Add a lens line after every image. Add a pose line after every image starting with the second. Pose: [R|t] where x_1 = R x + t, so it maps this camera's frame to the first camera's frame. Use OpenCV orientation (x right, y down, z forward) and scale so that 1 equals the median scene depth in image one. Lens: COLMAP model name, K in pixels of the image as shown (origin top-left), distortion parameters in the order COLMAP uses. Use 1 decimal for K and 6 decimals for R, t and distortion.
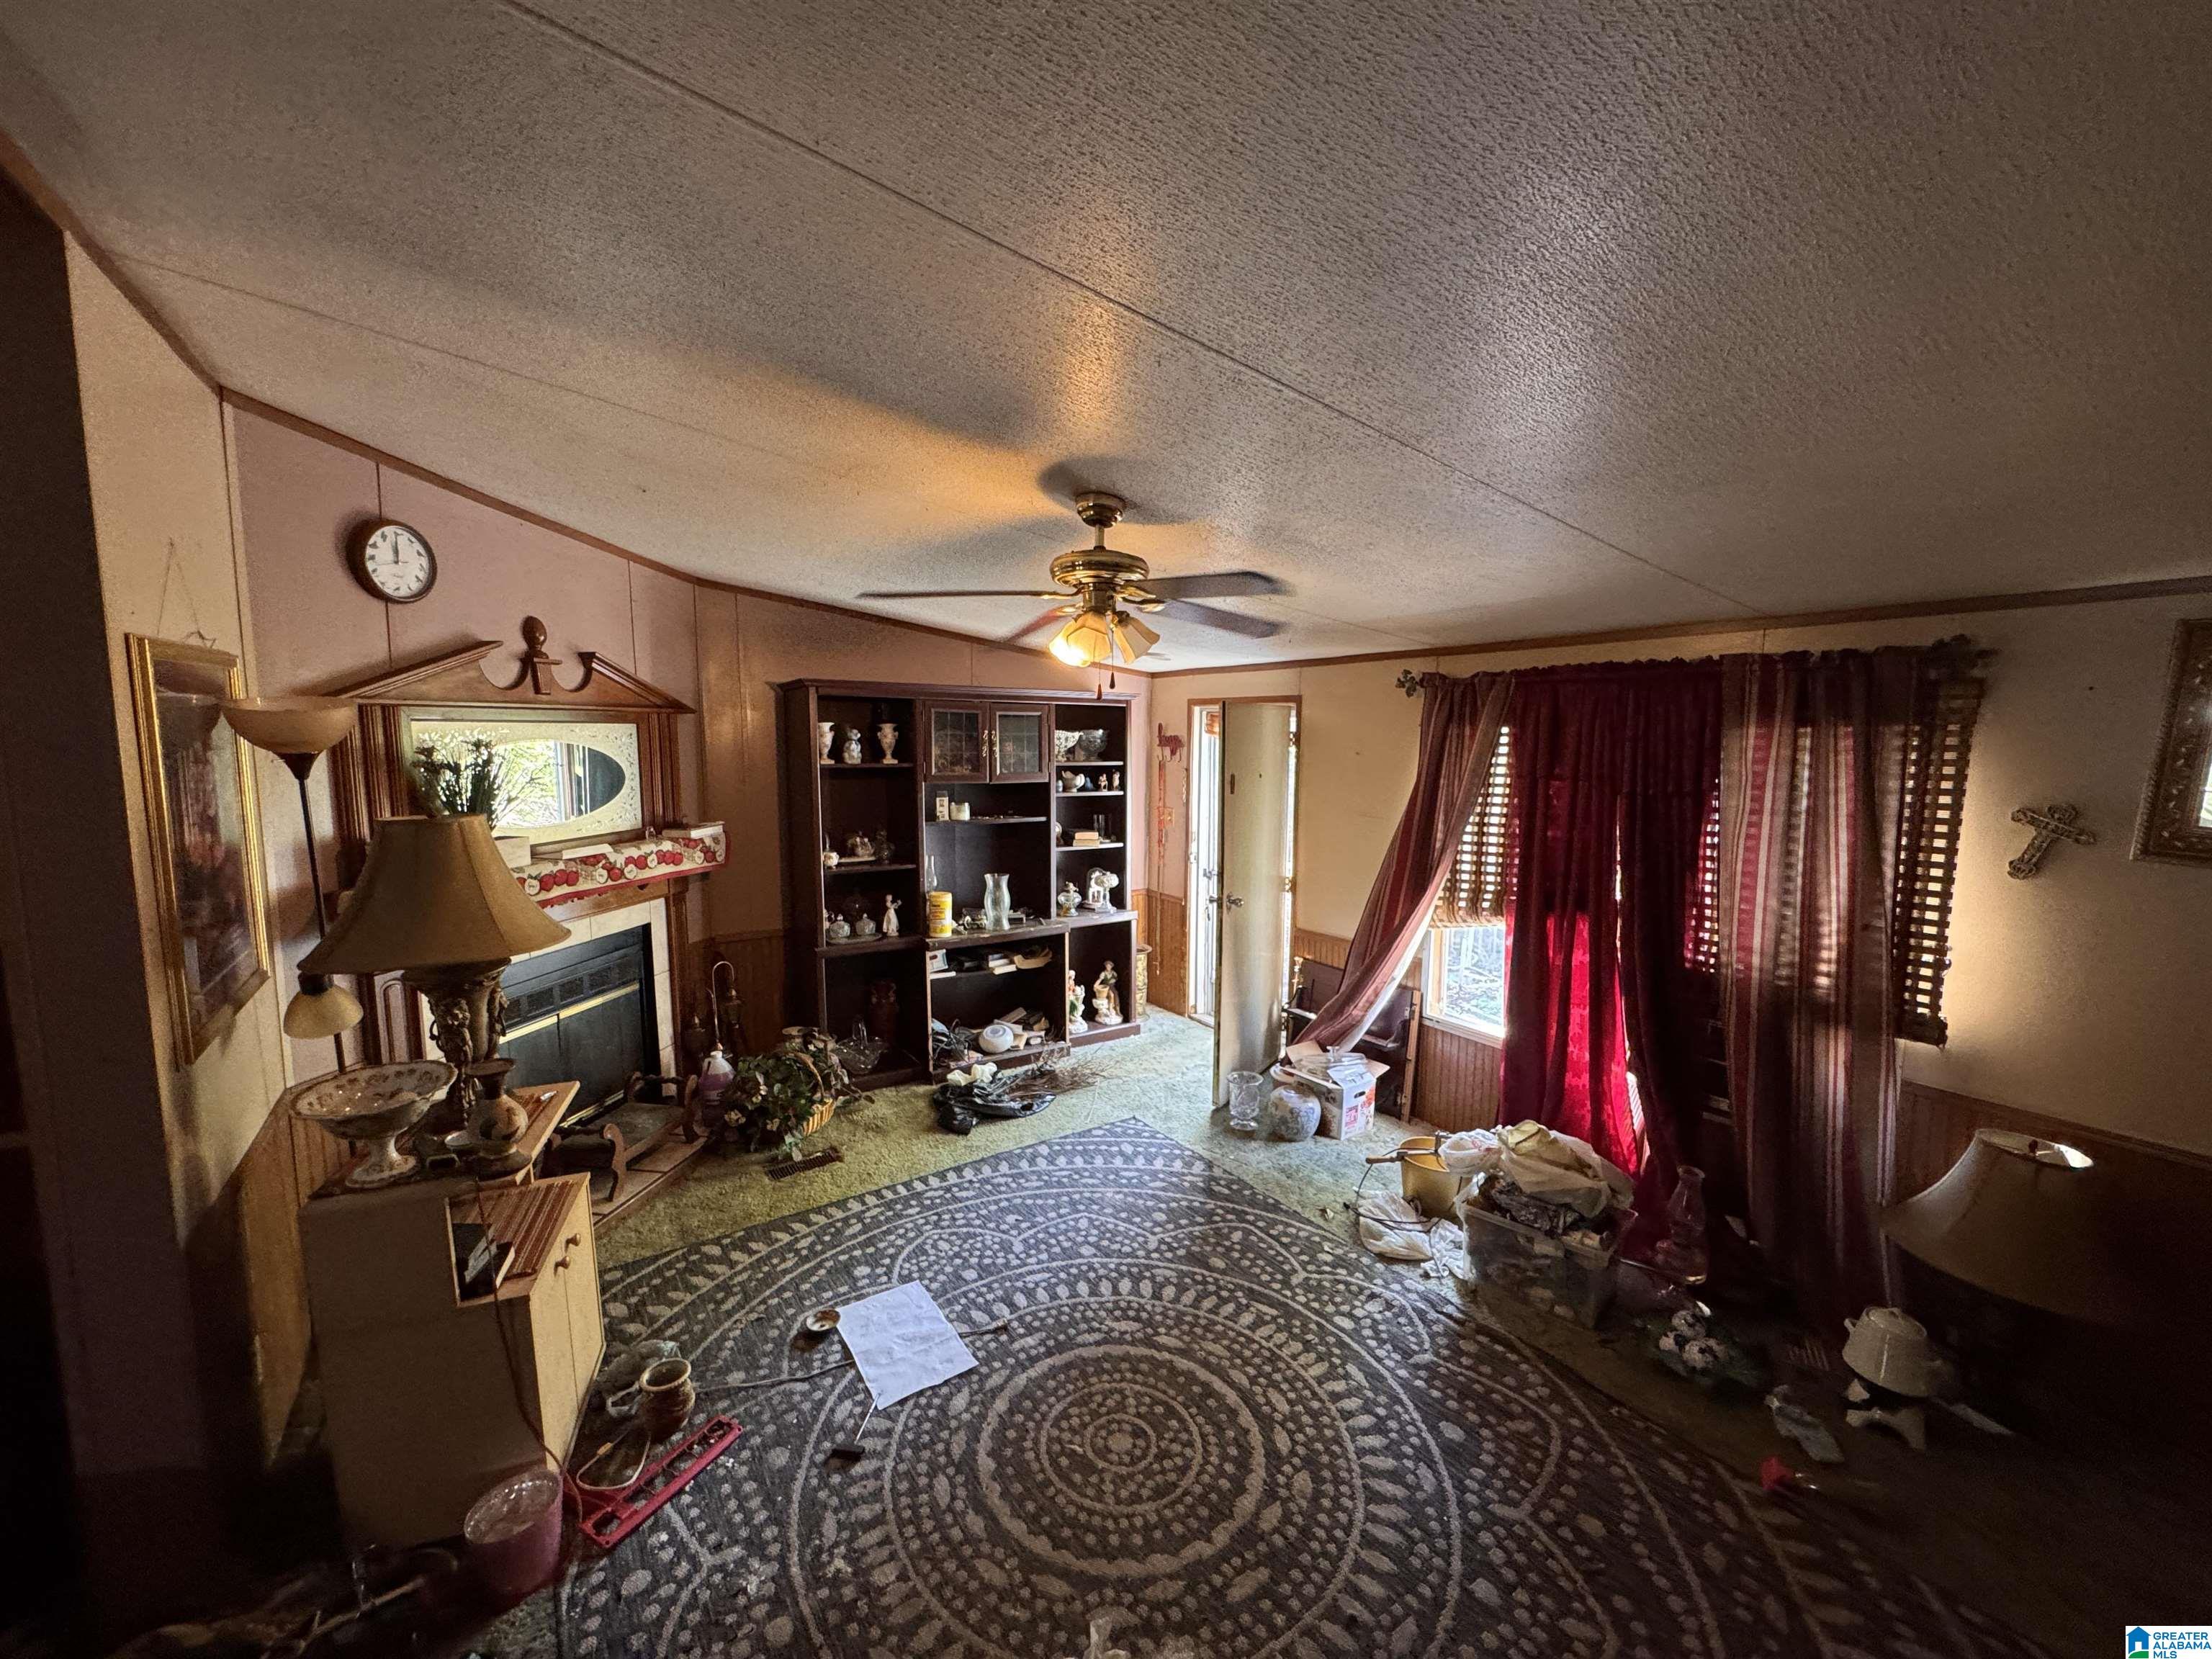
lens RADIAL K [[882.2, 0, 1106.4], [0, 882.2, 831.6], [0, 0, 1]] dist [-0.002705, 0.000386]
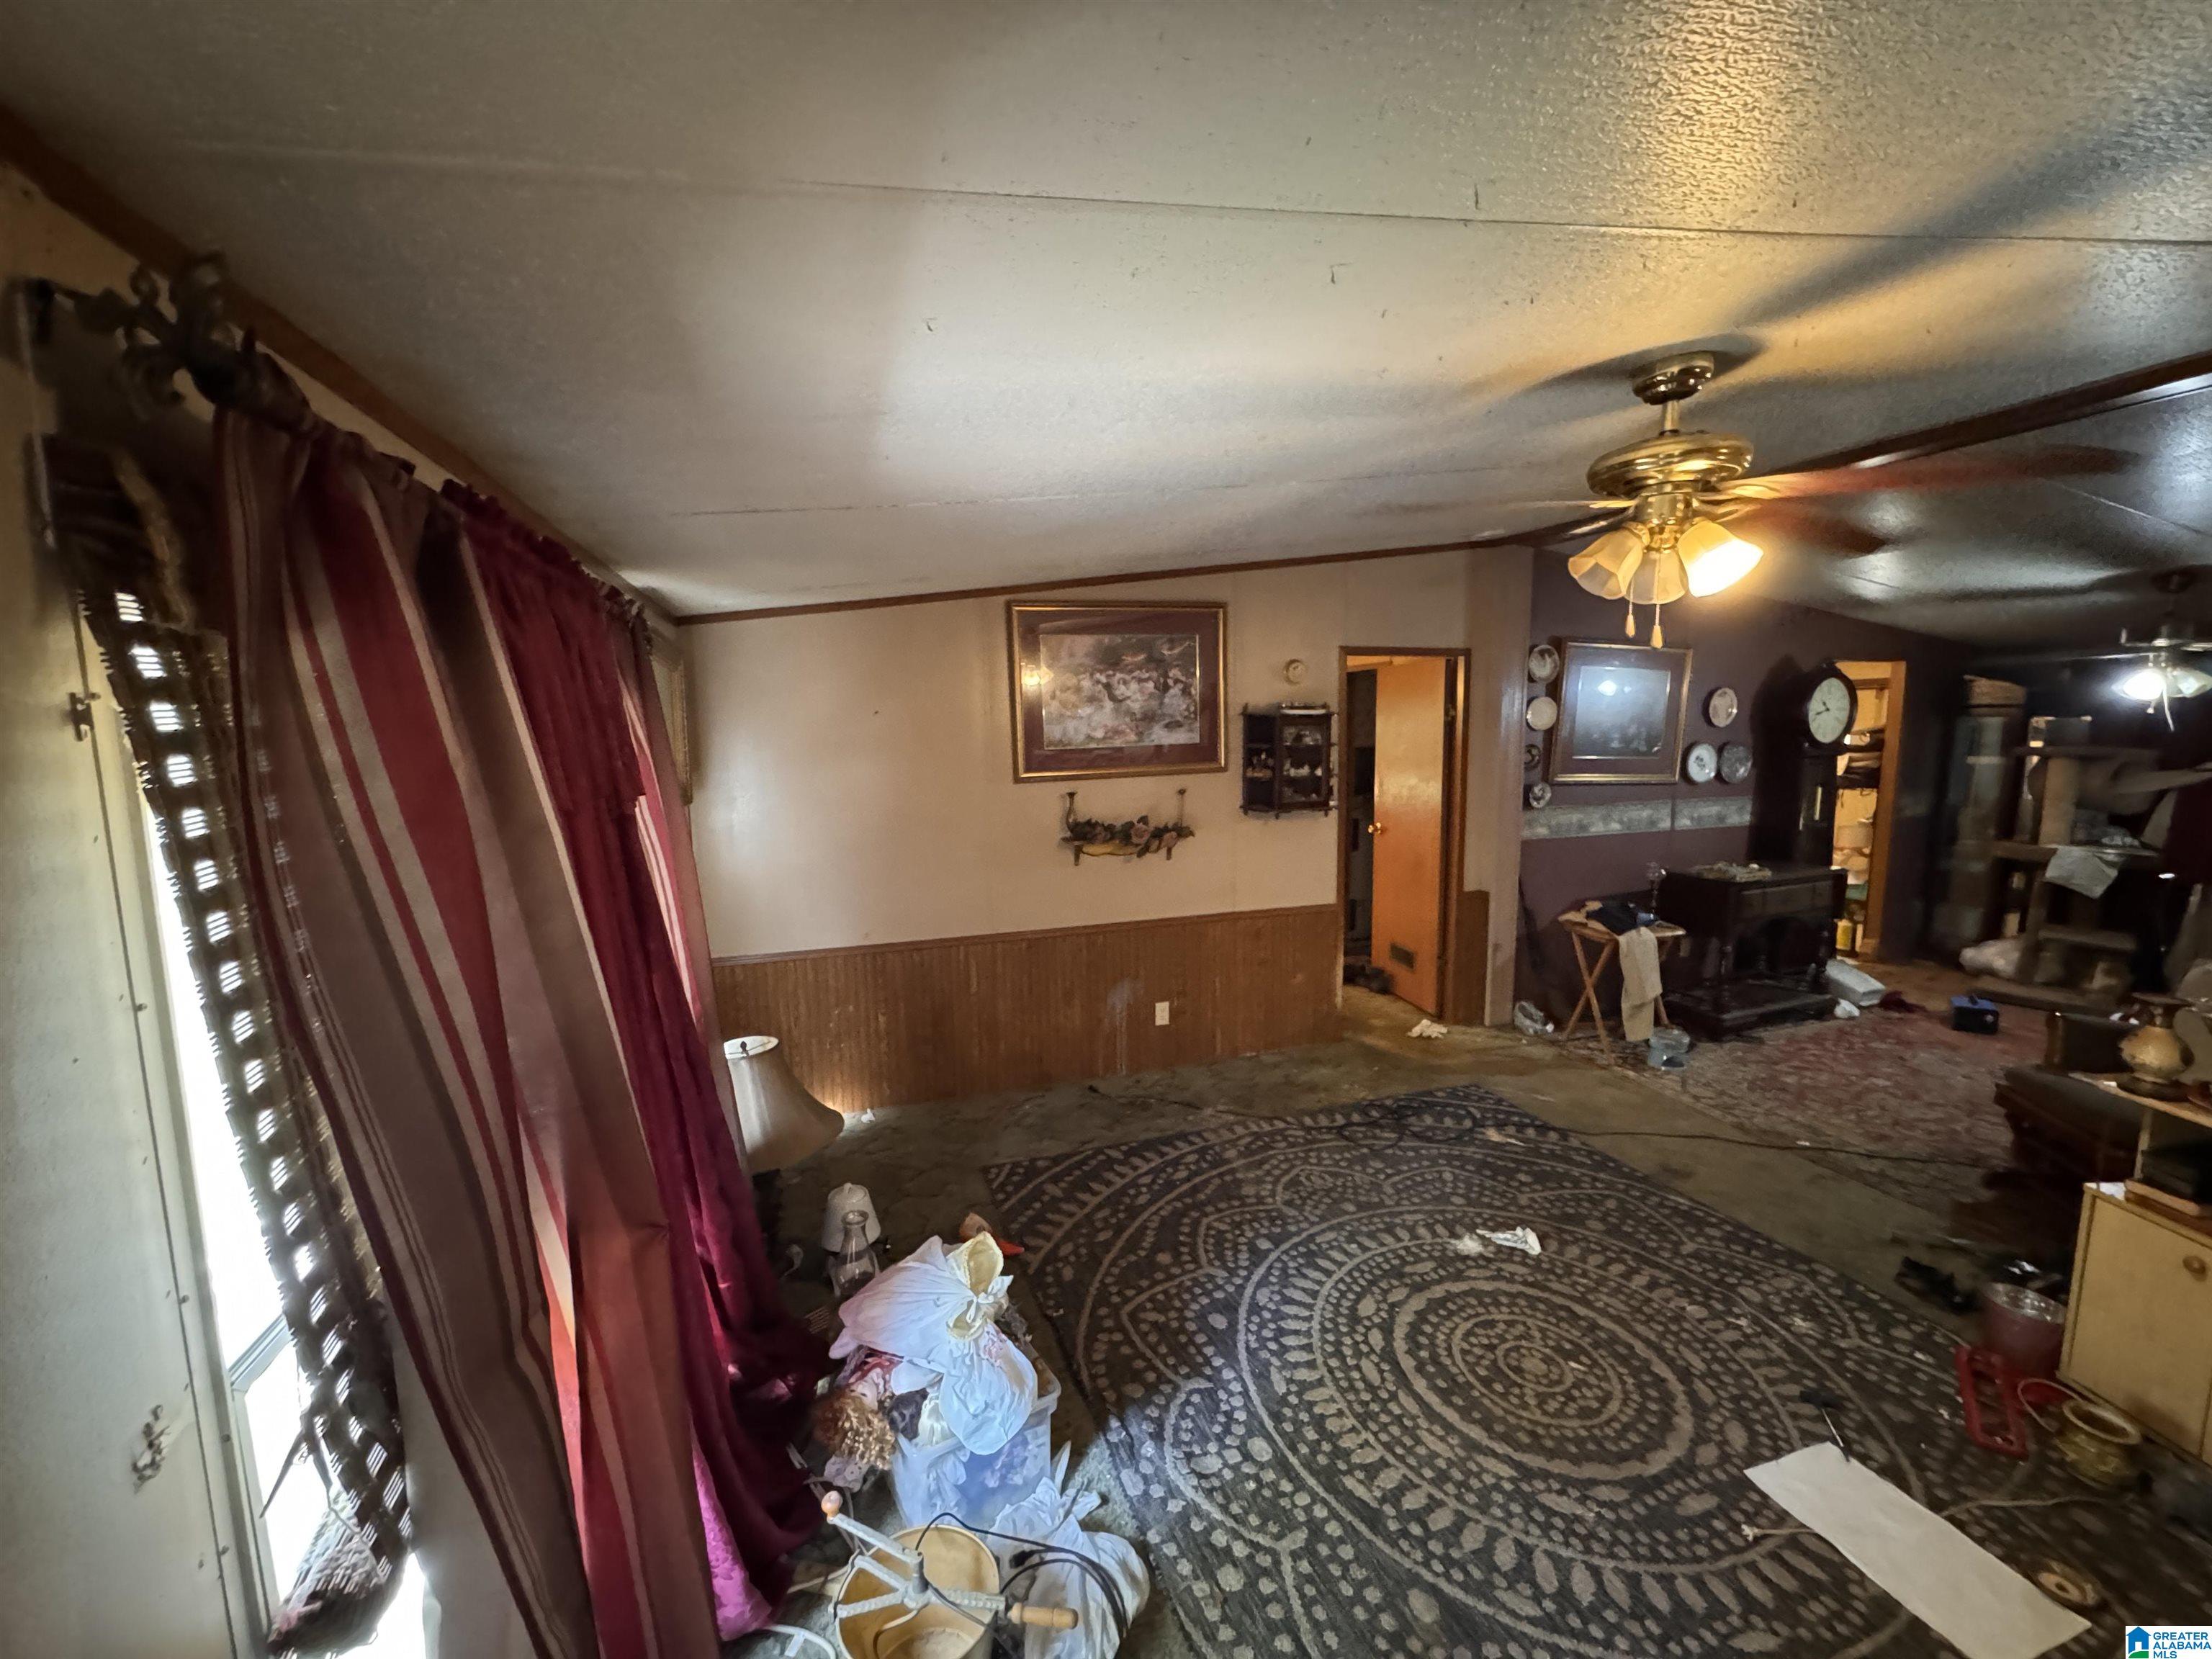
lens RADIAL K [[882.2, 0, 1106.4], [0, 882.2, 831.6], [0, 0, 1]] dist [-0.002705, 0.000386]
pose [[-0.964653, -0.025399, 0.262296, 0.204088], [0.035853, 0.973440, 0.226117, -0.161817], [-0.261072, 0.227528, -0.938122, 1.611157]]
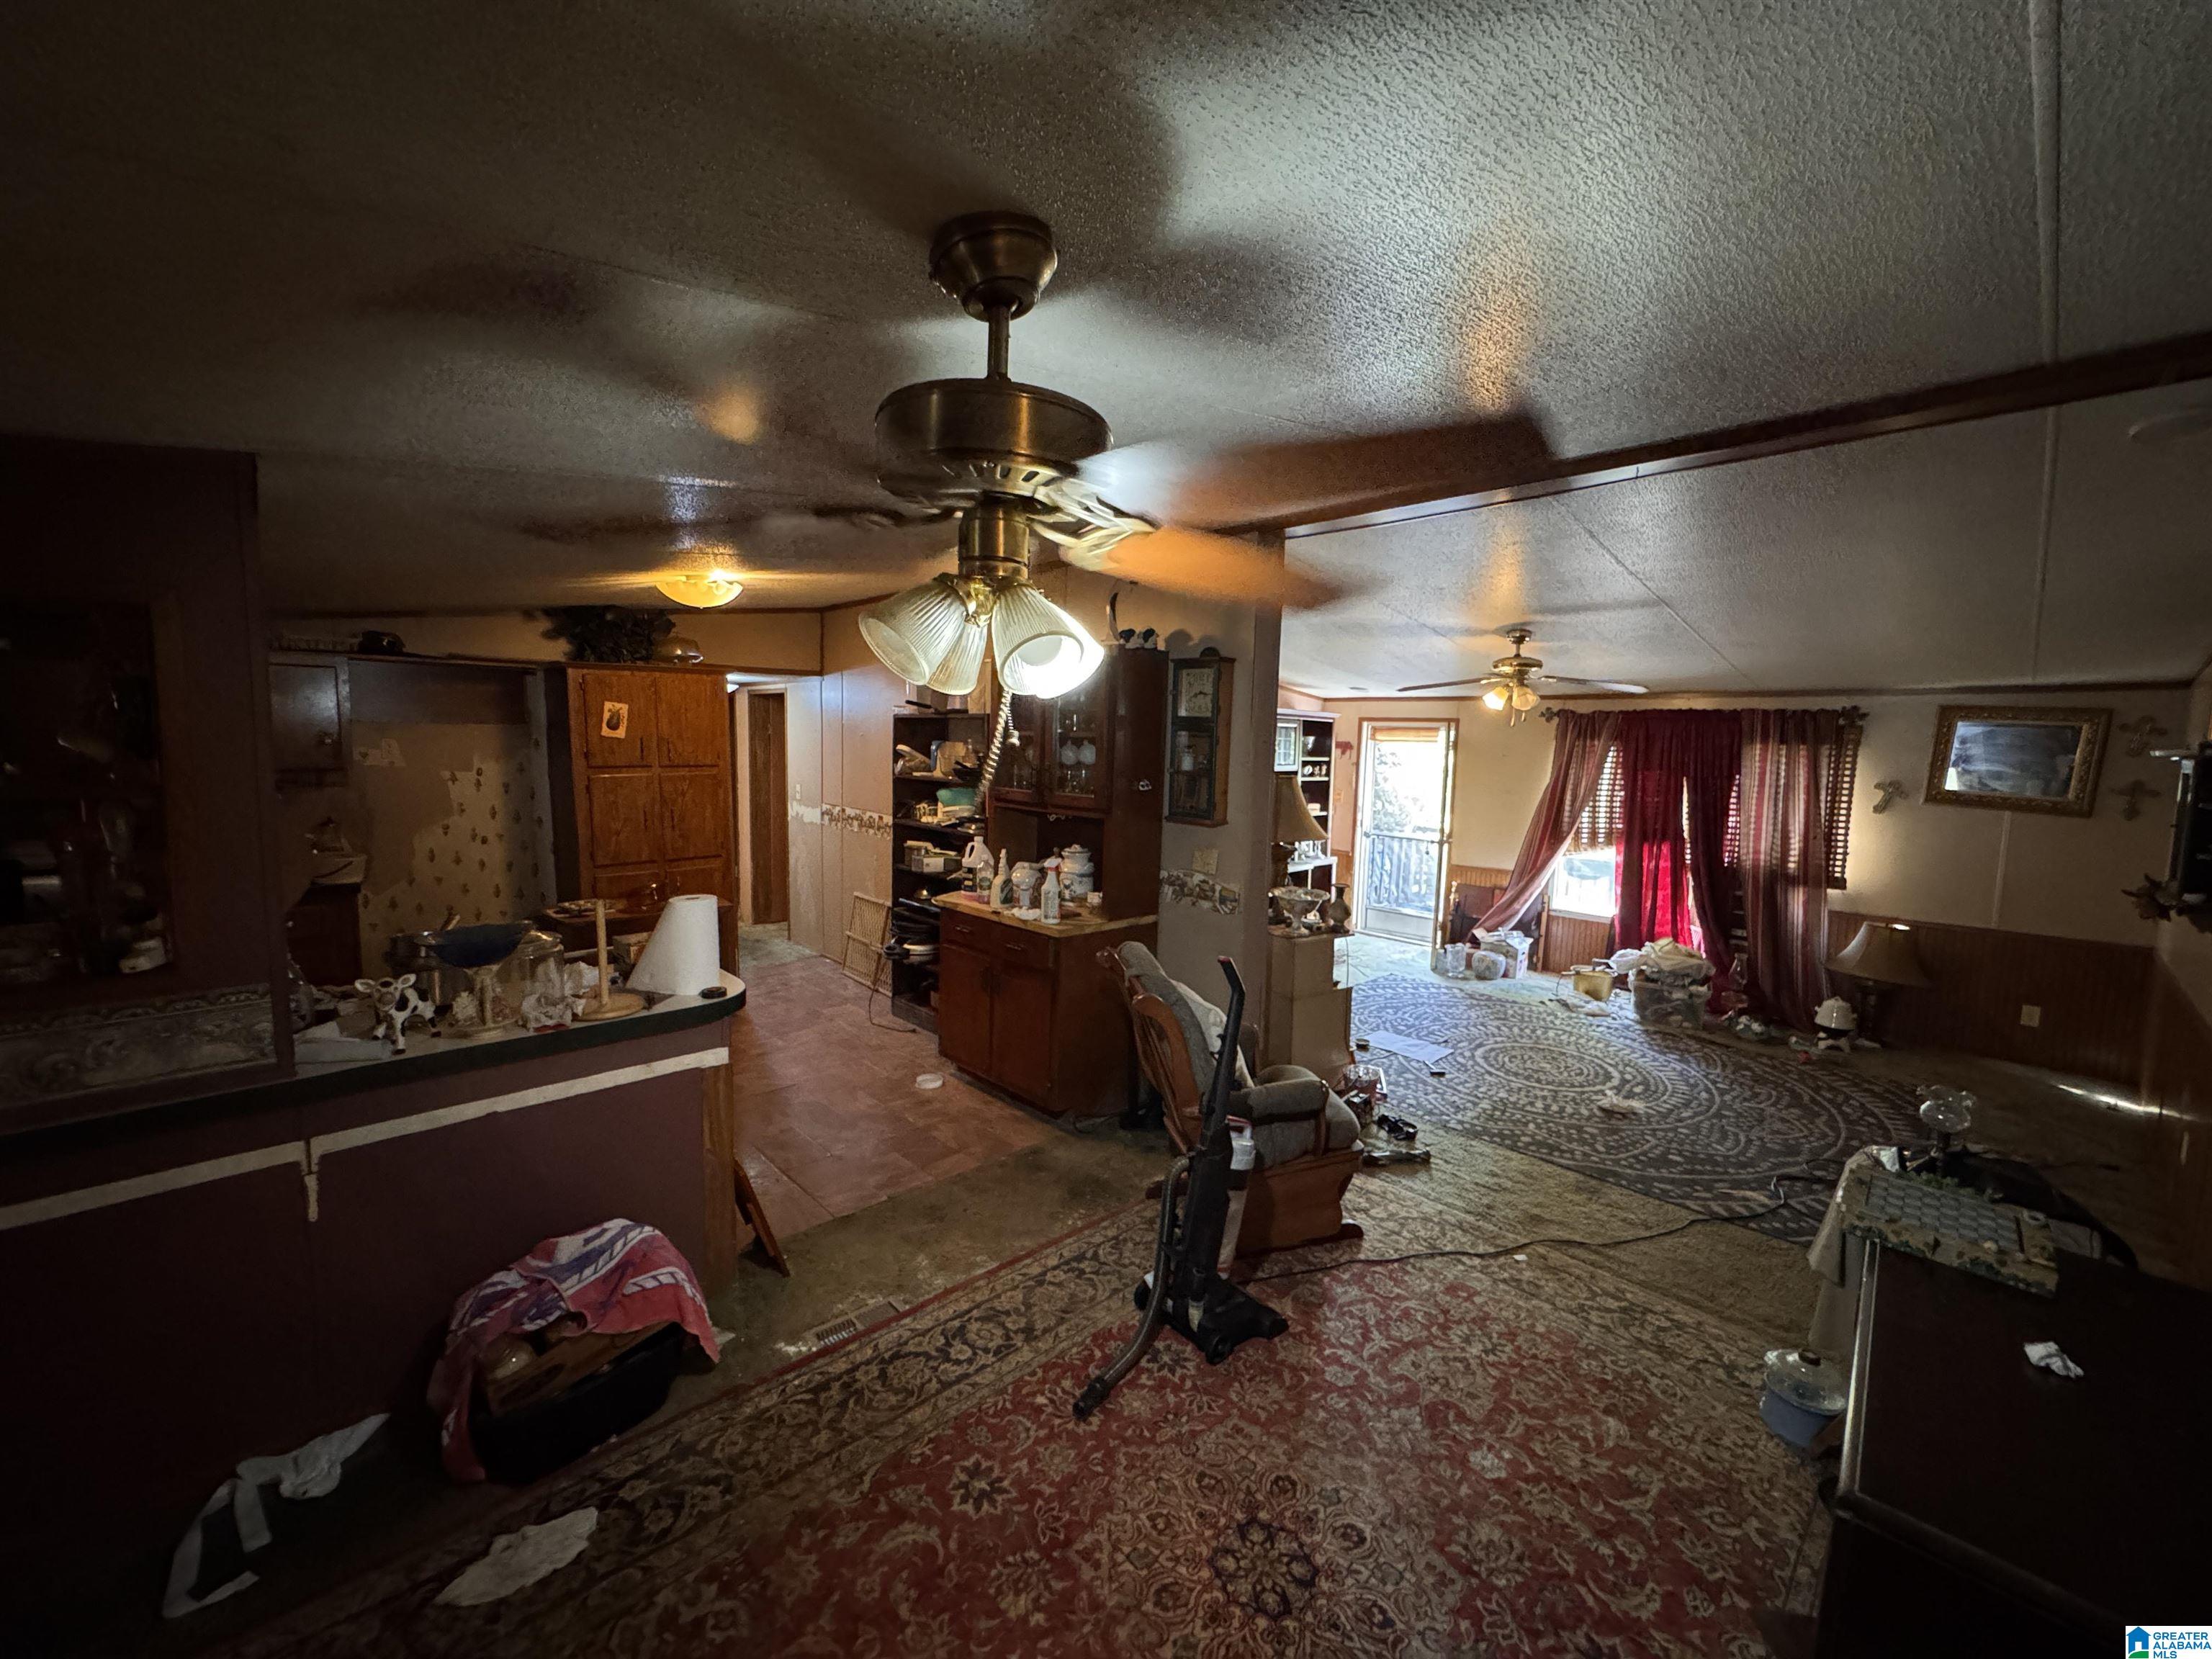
lens RADIAL K [[882.2, 0, 1106.4], [0, 882.2, 831.6], [0, 0, 1]] dist [-0.002705, 0.000386]
pose [[0.984134, 0.000533, 0.177426, -1.173777], [-0.000367, 0.999999, -0.000963, 0.090896], [-0.177426, 0.000883, 0.984134, -0.784319]]
